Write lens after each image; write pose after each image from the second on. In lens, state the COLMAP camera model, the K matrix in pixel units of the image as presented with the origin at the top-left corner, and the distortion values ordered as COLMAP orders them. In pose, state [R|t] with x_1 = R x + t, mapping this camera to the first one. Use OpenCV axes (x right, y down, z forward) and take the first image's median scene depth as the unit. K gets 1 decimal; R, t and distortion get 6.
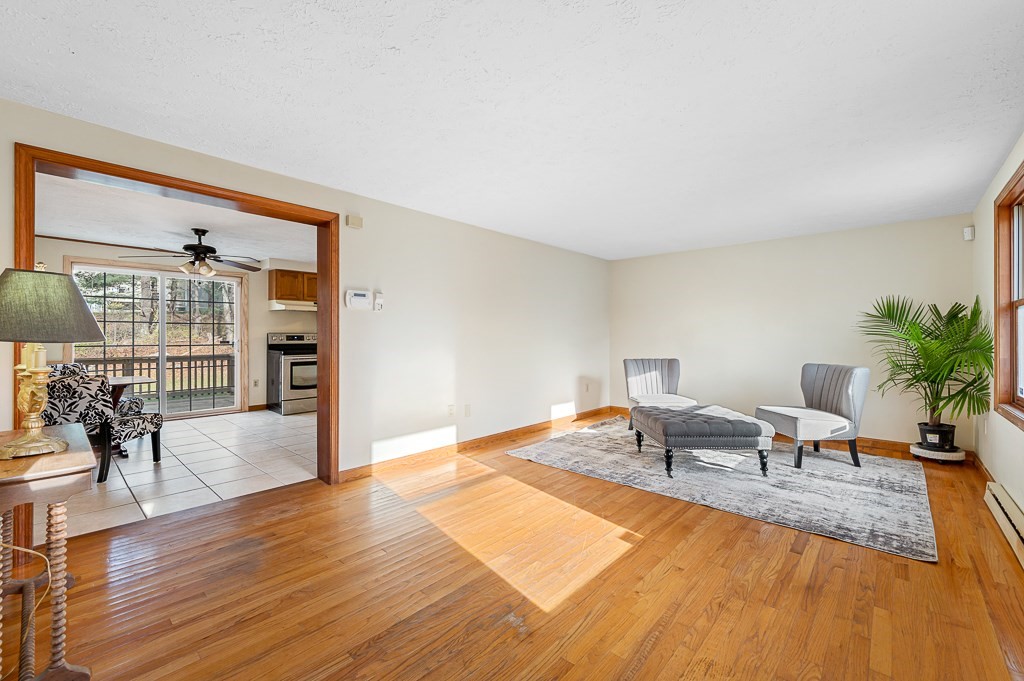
lens RADIAL K [[423.3, 0, 510.3], [0, 423.3, 333.9], [0, 0, 1]] dist [-0.000736, -0.000011]
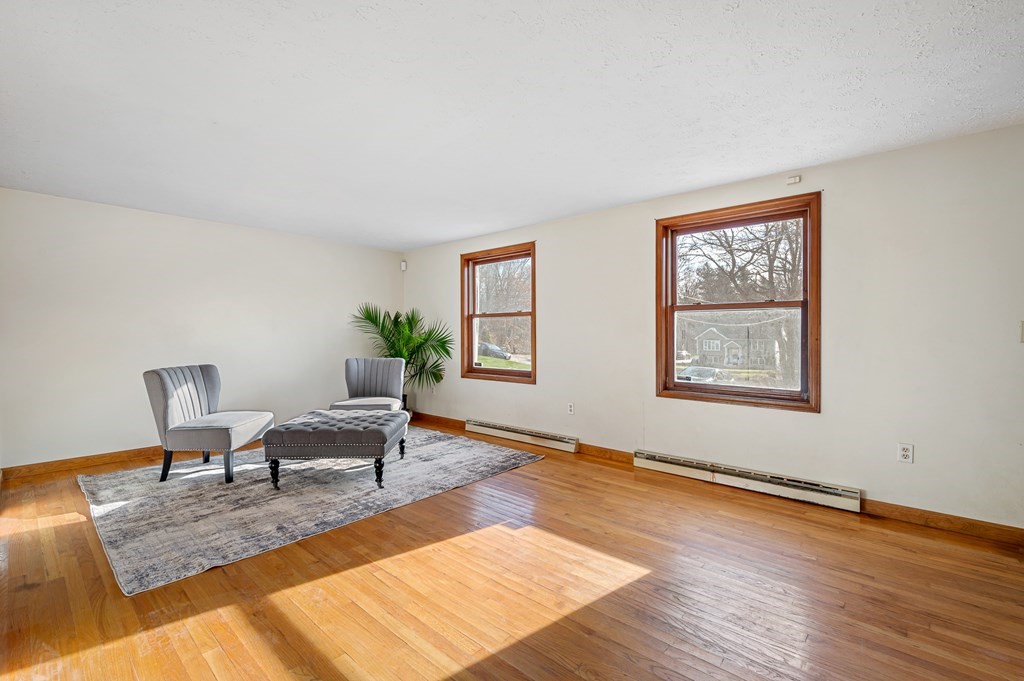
lens RADIAL K [[449.9, 0, 509.9], [0, 449.9, 336.4], [0, 0, 1]] dist [0.002118, 0.000043]
pose [[-0.009543, -0.002985, 0.999950, -0.623111], [-0.005663, 0.999980, 0.002931, 0.007629], [-0.999938, -0.005634, -0.009560, 0.768809]]
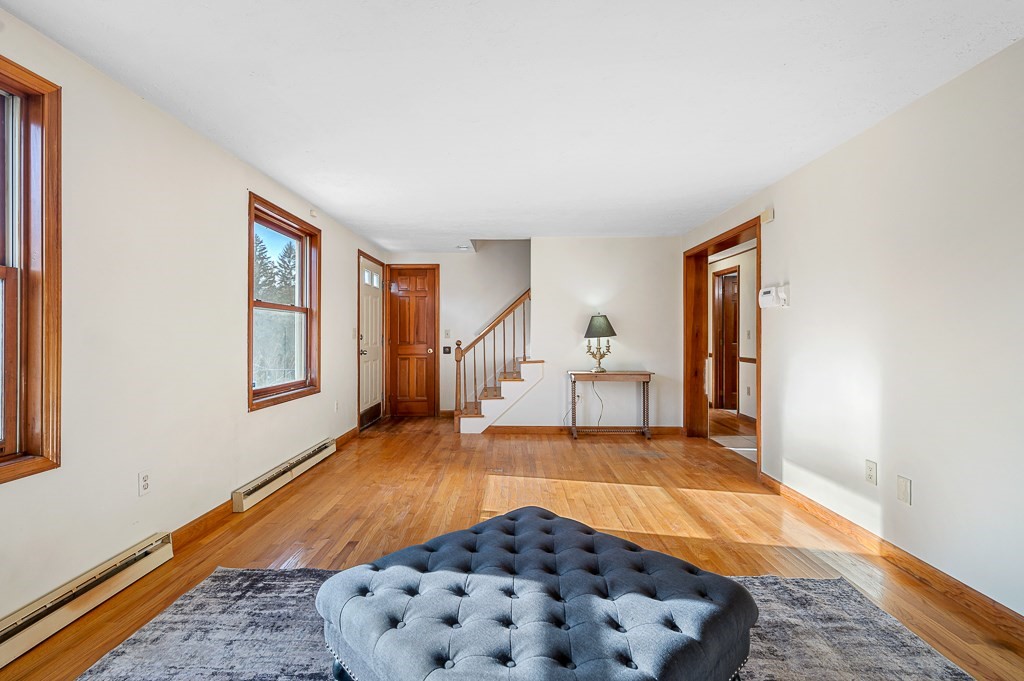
lens RADIAL K [[473.3, 0, 505.7], [0, 473.3, 334.0], [0, 0, 1]] dist [0.030948, -0.000017]
pose [[-0.749383, -0.003899, -0.662126, 0.814579], [-0.001603, 0.999990, -0.004074, 0.005565], [0.662135, -0.001991, -0.749382, 1.478090]]
